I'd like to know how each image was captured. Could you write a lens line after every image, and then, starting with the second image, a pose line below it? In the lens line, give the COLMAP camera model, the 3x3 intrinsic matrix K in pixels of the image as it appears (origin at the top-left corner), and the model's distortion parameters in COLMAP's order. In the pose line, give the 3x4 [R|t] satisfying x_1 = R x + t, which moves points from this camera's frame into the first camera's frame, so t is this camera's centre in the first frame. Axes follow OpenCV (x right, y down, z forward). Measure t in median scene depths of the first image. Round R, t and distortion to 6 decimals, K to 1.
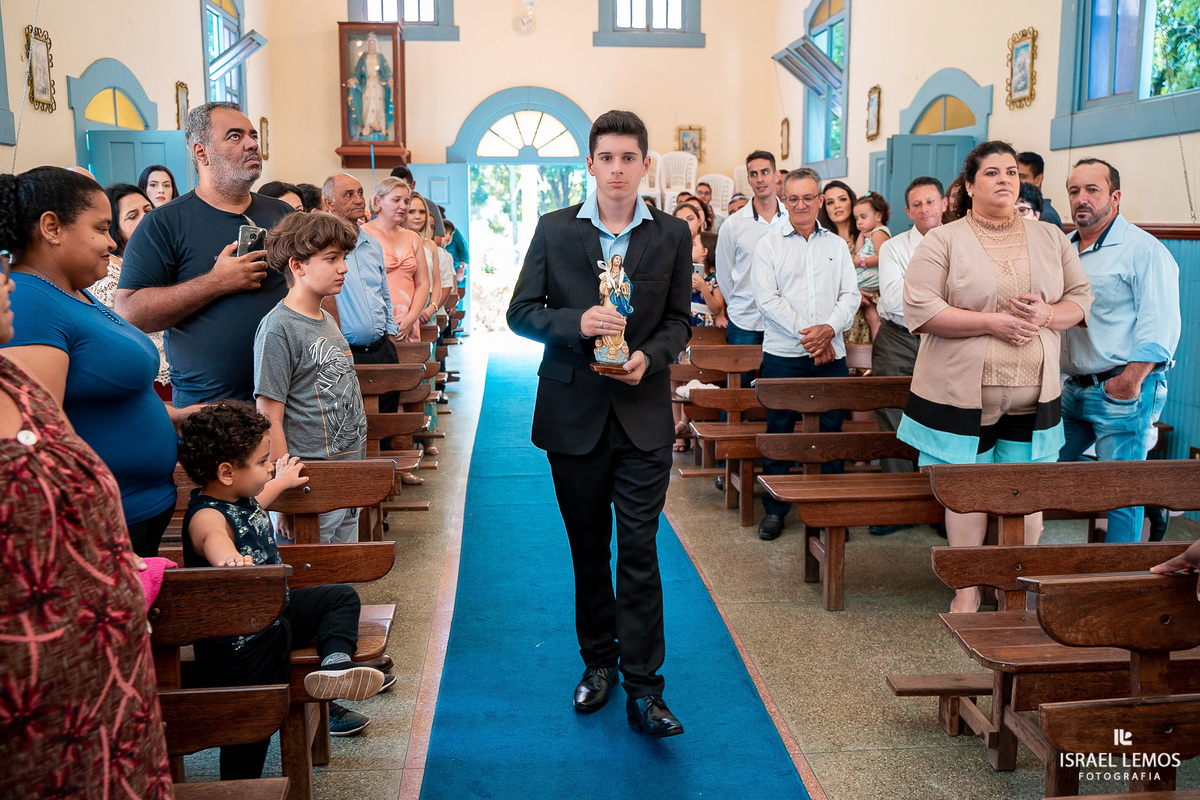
lens RADIAL K [[1188.2, 0, 603.6], [0, 1188.2, 405.9], [0, 0, 1]] dist [-0.028690, 0.000000]
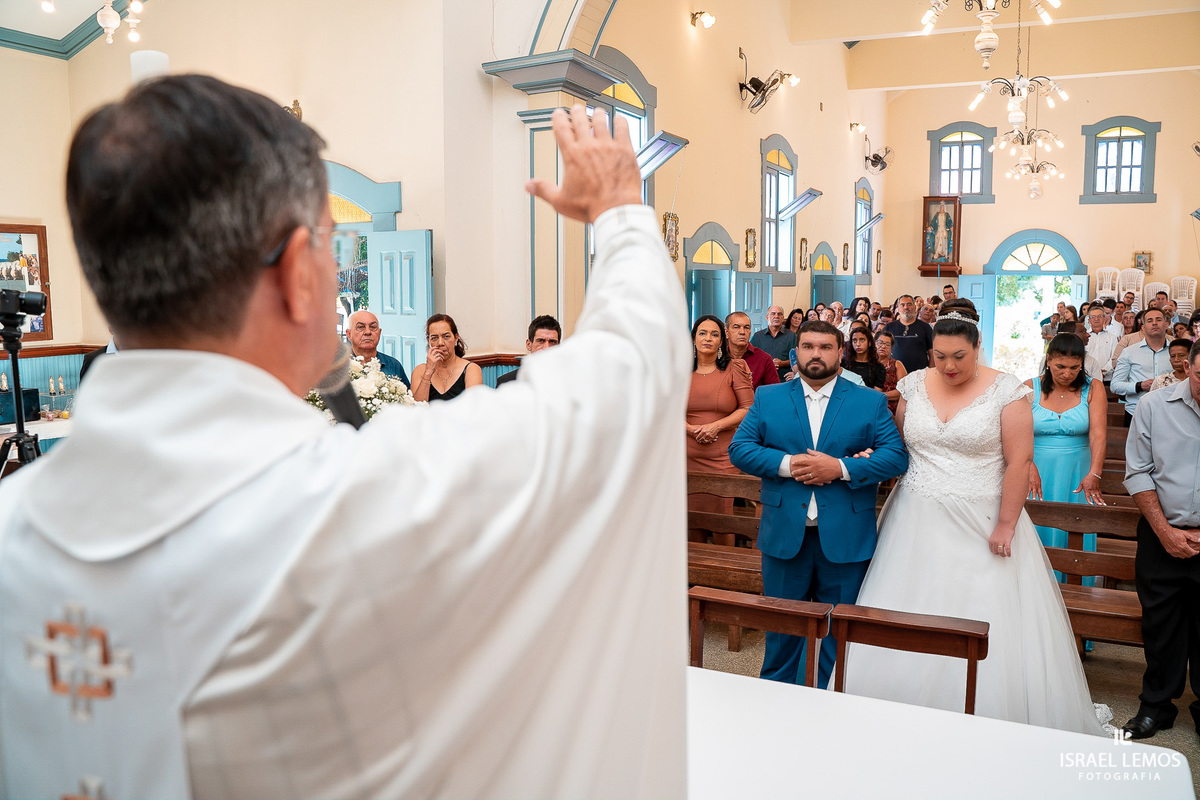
lens RADIAL K [[990.4, 0, 601.9], [0, 990.4, 398.4], [0, 0, 1]] dist [-0.117746, 0.094826]
pose [[0.868785, 0.058945, -0.491668, 0.090387], [-0.079694, 0.996591, -0.021341, 0.046093], [0.488734, 0.057724, 0.870521, -0.475628]]
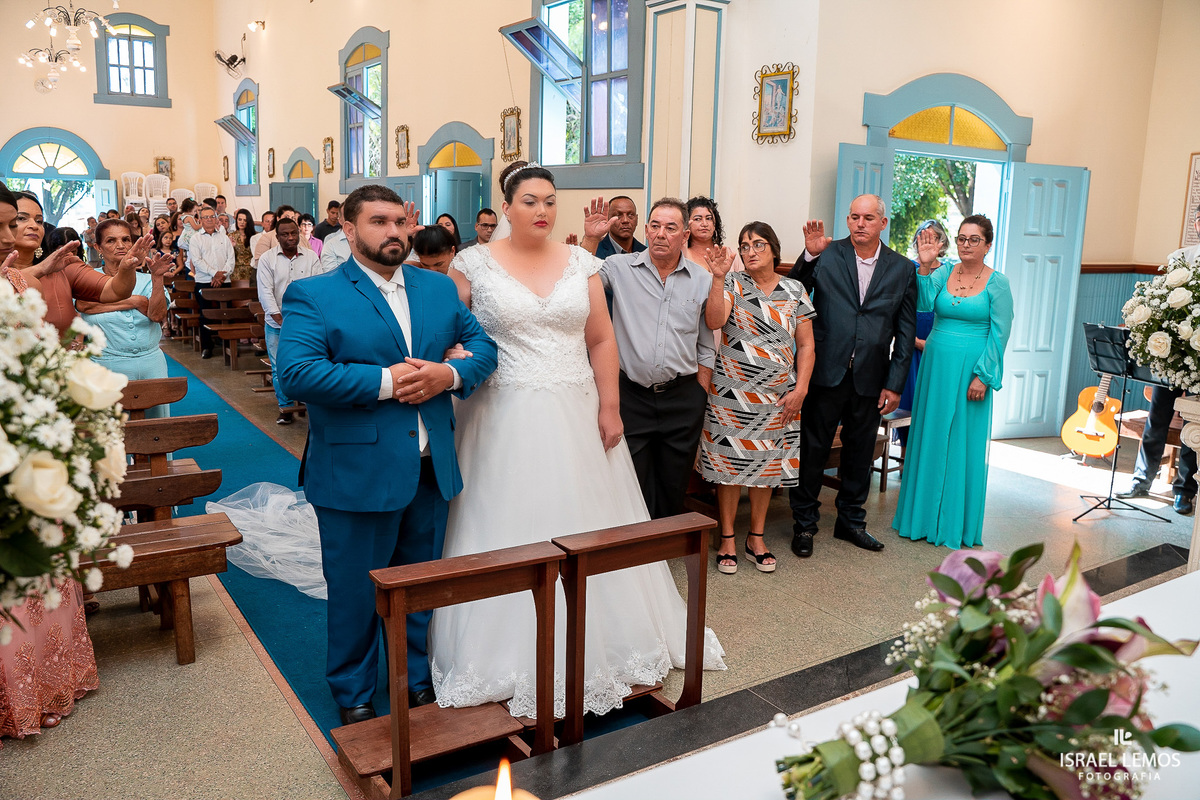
lens RADIAL K [[990.4, 0, 592.4], [0, 990.4, 404.7], [0, 0, 1]] dist [-0.117746, 0.094826]
pose [[0.885356, -0.063411, 0.460570, -0.035793], [0.043913, 0.997632, 0.052939, 0.049744], [-0.462836, -0.026645, 0.886043, -0.417768]]
